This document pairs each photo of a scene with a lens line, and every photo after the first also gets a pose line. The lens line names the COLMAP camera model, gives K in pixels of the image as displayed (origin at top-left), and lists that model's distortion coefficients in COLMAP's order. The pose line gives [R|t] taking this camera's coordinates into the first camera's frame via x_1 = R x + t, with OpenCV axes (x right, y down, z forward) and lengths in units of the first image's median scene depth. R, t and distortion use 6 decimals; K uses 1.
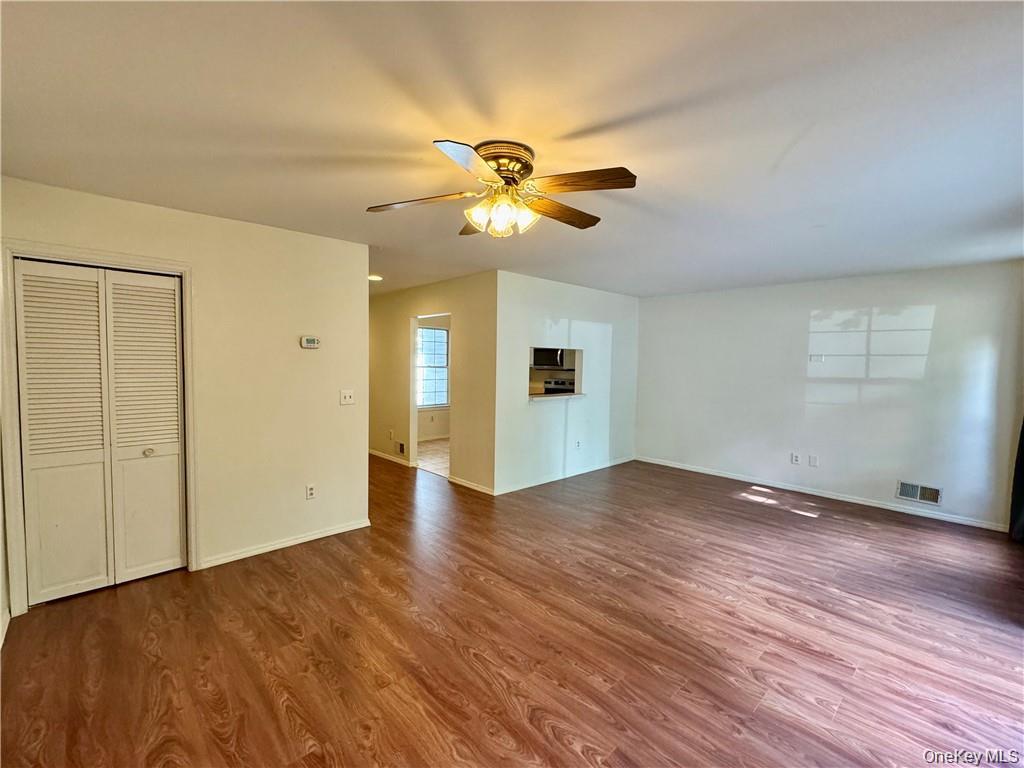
lens RADIAL K [[443.8, 0, 504.4], [0, 443.8, 385.3], [0, 0, 1]] dist [-0.000016, -0.000472]
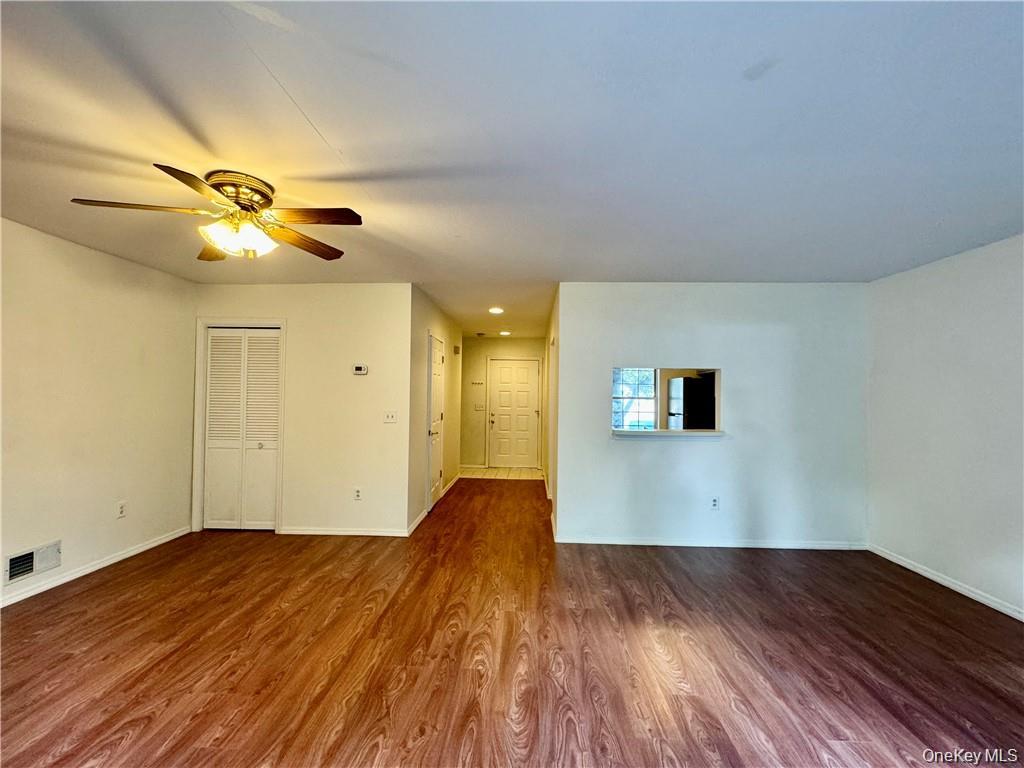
lens RADIAL K [[443.8, 0, 515.9], [0, 443.8, 383.9], [0, 0, 1]] dist [-0.000016, -0.000472]
pose [[0.708266, -0.023798, -0.705544, 0.736968], [-0.040622, 0.996402, -0.074387, 0.016337], [0.704776, 0.081347, 0.704751, 0.442938]]
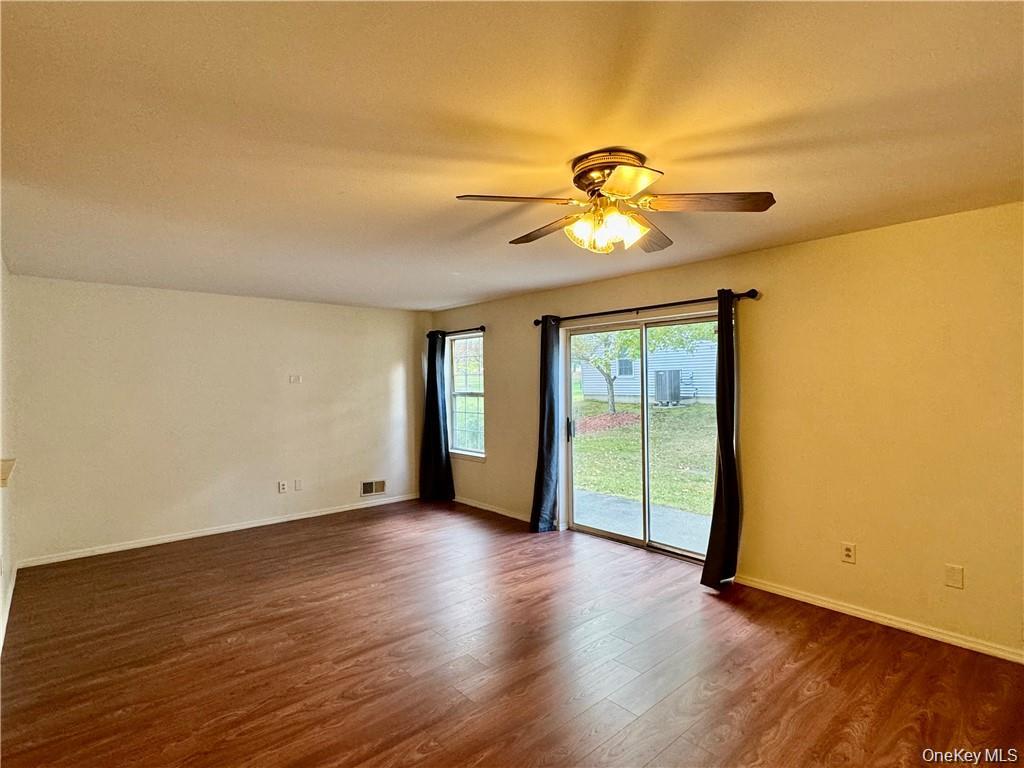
lens RADIAL K [[539.9, 0, 512.1], [0, 539.9, 382.0], [0, 0, 1]] dist [0.007951, 0.001464]
pose [[0.029811, -0.019642, 0.999363, -0.647735], [0.072905, 0.997187, 0.017425, -0.051157], [-0.996893, 0.072339, 0.031159, 0.707191]]
